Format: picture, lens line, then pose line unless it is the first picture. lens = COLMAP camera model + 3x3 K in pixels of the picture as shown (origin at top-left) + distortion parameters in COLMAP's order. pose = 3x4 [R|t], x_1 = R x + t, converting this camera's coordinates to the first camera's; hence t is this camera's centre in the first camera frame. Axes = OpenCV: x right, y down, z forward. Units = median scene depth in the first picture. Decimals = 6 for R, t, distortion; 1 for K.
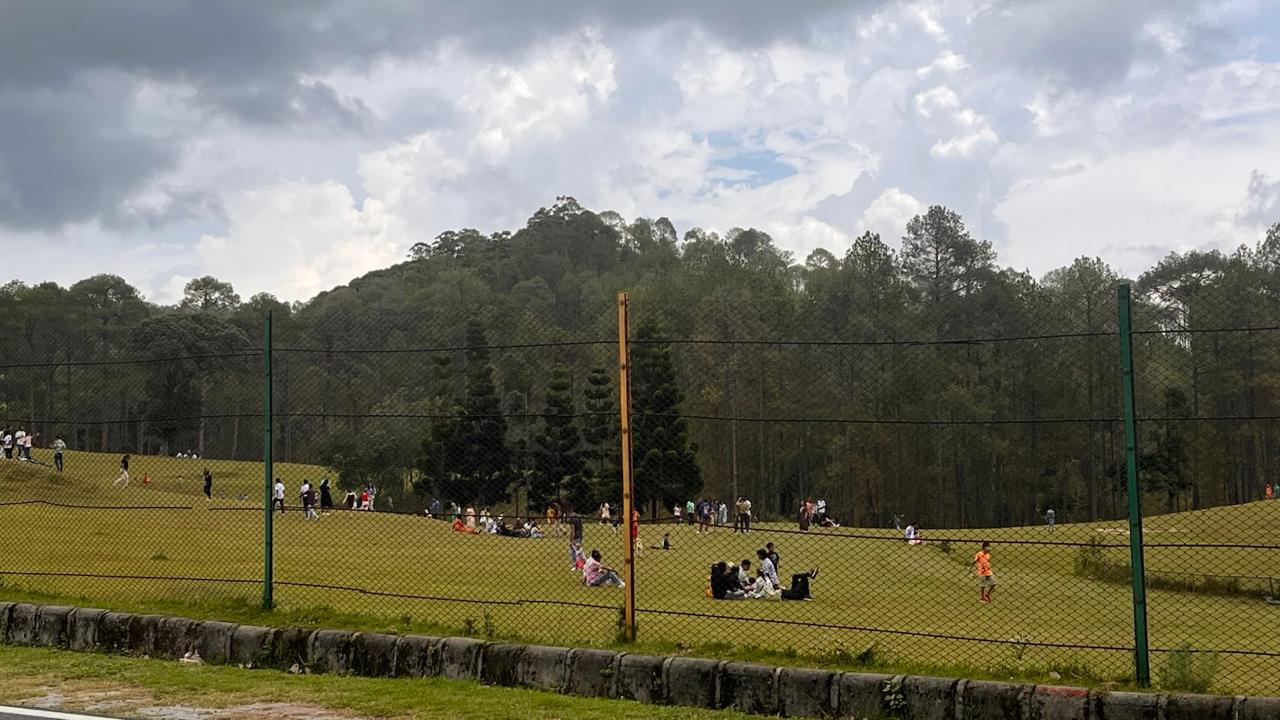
lens RADIAL K [[1399.0, 0, 729.4], [0, 1399.0, 390.0], [0, 0, 1]] dist [0.098022, -0.032100]
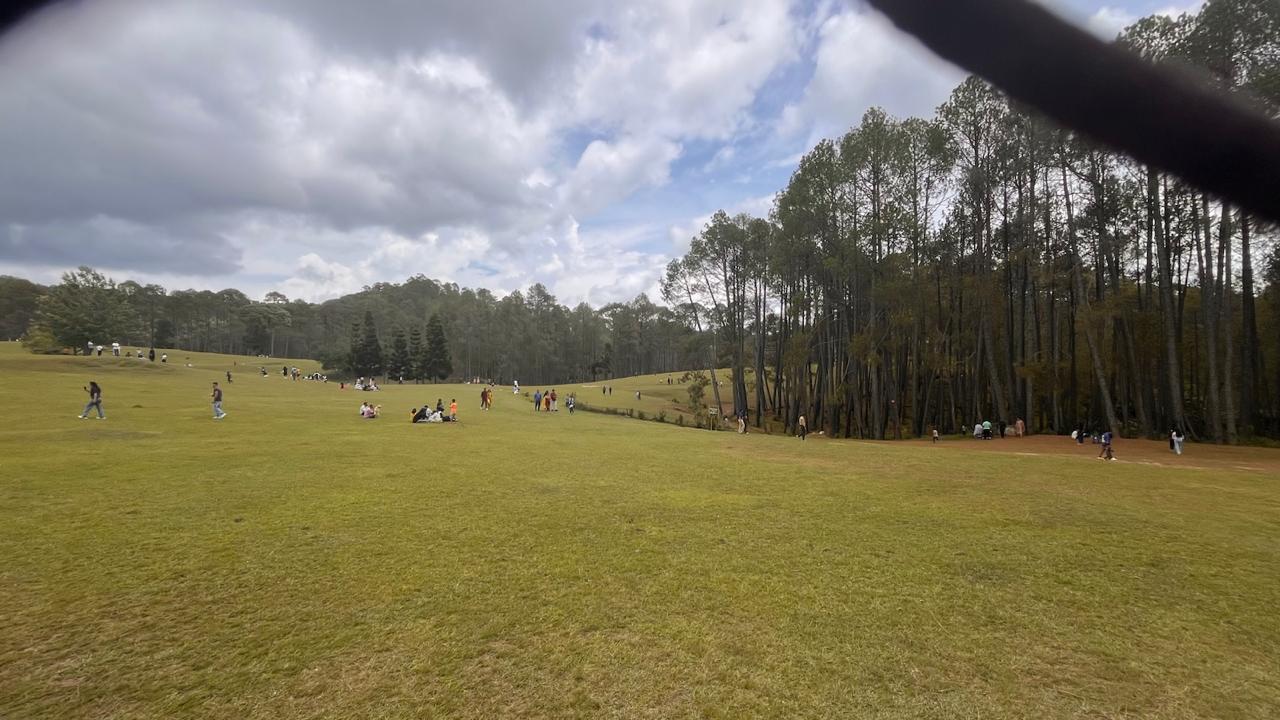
lens RADIAL K [[757.8, 0, 635.9], [0, 757.8, 360.6], [0, 0, 1]] dist [0.034740, 0.001639]
pose [[0.928998, 0.019714, 0.369559, -0.272722], [-0.035509, 0.998721, 0.035986, -0.025358], [-0.368377, -0.046553, 0.928510, -0.659752]]
